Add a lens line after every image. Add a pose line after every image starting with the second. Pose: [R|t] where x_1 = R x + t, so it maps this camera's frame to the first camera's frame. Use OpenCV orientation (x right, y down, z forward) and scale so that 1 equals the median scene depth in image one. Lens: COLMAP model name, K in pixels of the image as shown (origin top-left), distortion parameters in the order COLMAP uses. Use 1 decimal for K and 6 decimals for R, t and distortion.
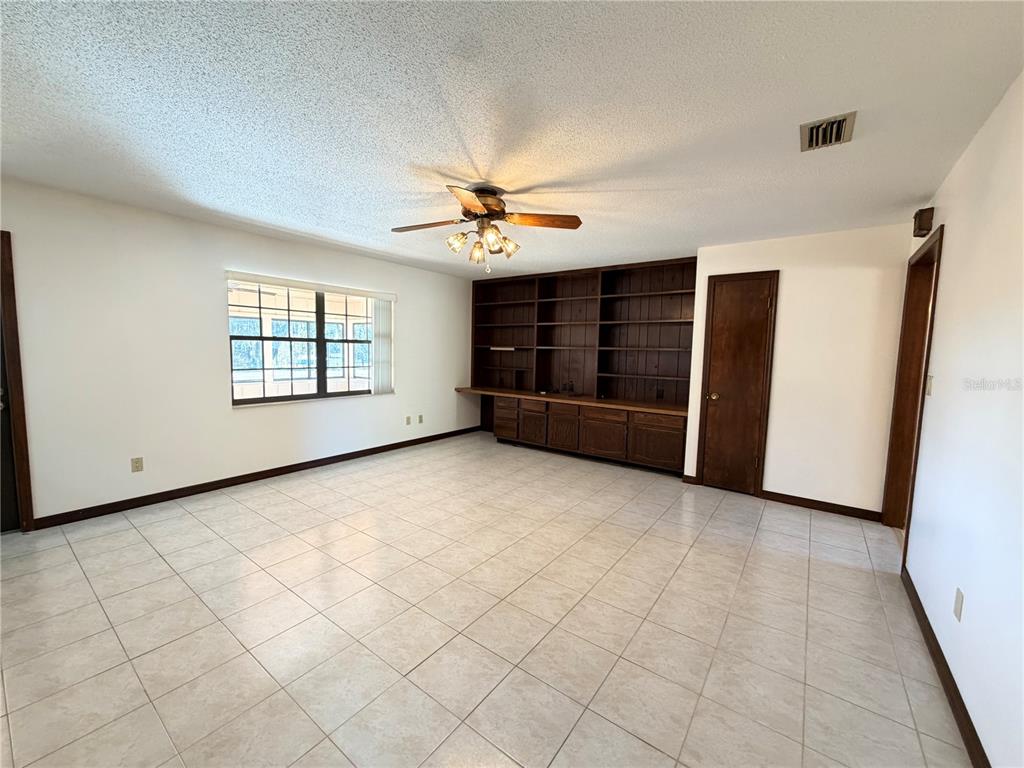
lens RADIAL K [[407.7, 0, 508.9], [0, 407.7, 384.9], [0, 0, 1]] dist [0.000387, 0.000414]
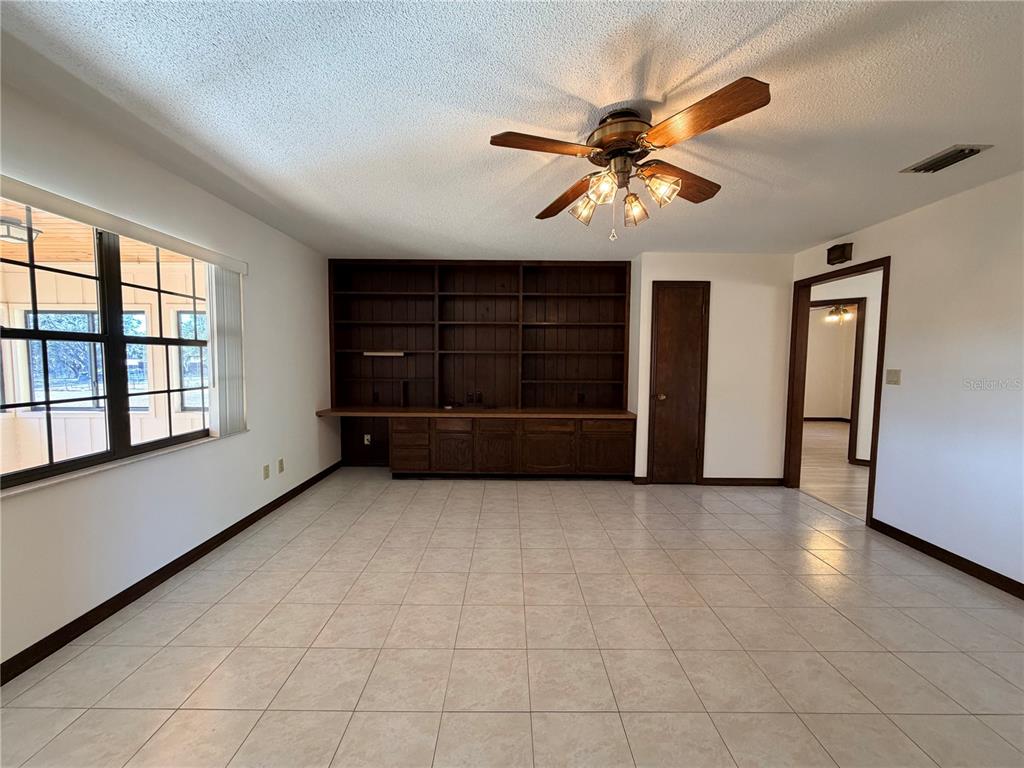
lens RADIAL K [[407.7, 0, 508.9], [0, 407.7, 384.9], [0, 0, 1]] dist [0.000387, 0.000414]
pose [[0.800719, -0.053688, 0.596629, -0.382844], [0.061694, 0.998070, 0.007014, -0.030211], [-0.595854, 0.031192, 0.802487, 0.350538]]
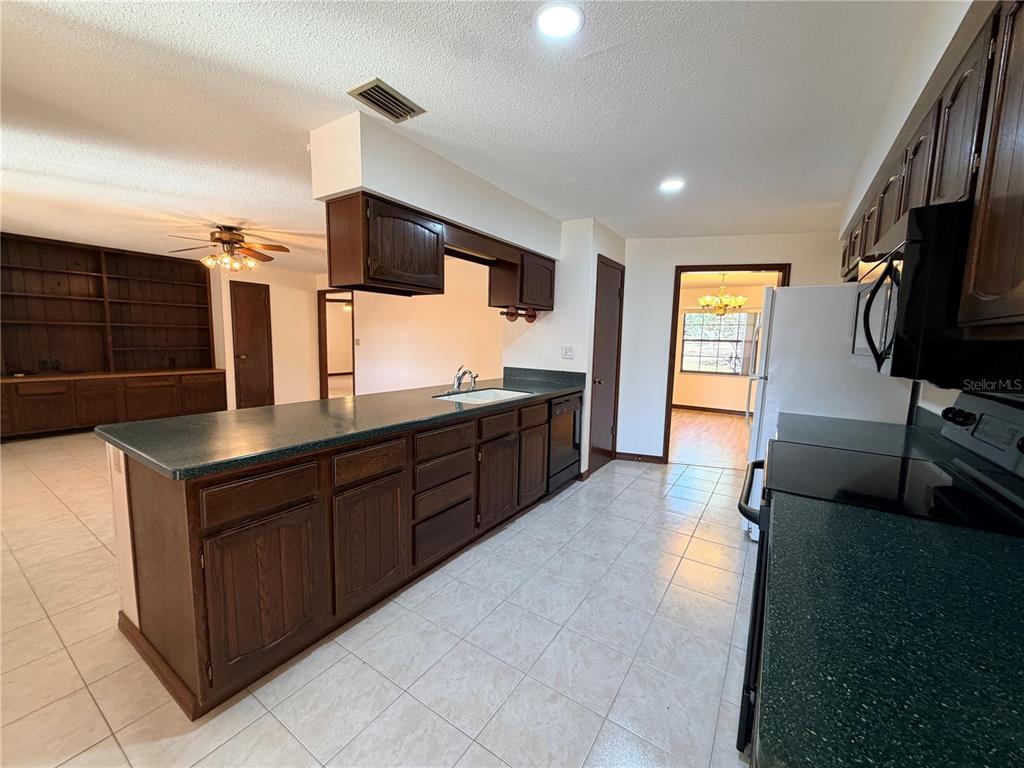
lens RADIAL K [[407.7, 0, 508.9], [0, 407.7, 384.9], [0, 0, 1]] dist [0.000387, 0.000414]
pose [[-0.058773, -0.136845, 0.988847, -1.044764], [0.062901, 0.988084, 0.140478, -0.020268], [-0.996288, 0.070455, -0.049465, 0.030913]]
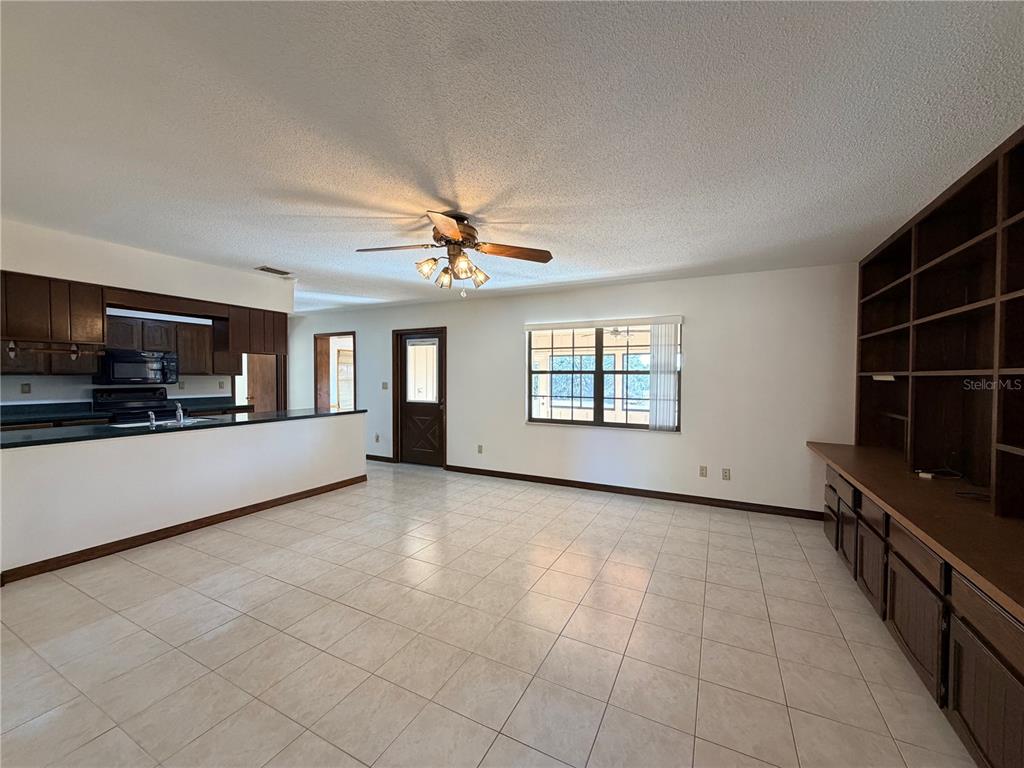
lens RADIAL K [[410.9, 0, 512.0], [0, 410.9, 384.0], [0, 0, 1]] dist [-0.000113, 0.000011]
pose [[0.167216, -0.001208, -0.985920, 0.569728], [-0.088491, 0.995945, -0.016229, -0.041025], [0.981941, 0.089959, 0.166431, 0.604140]]
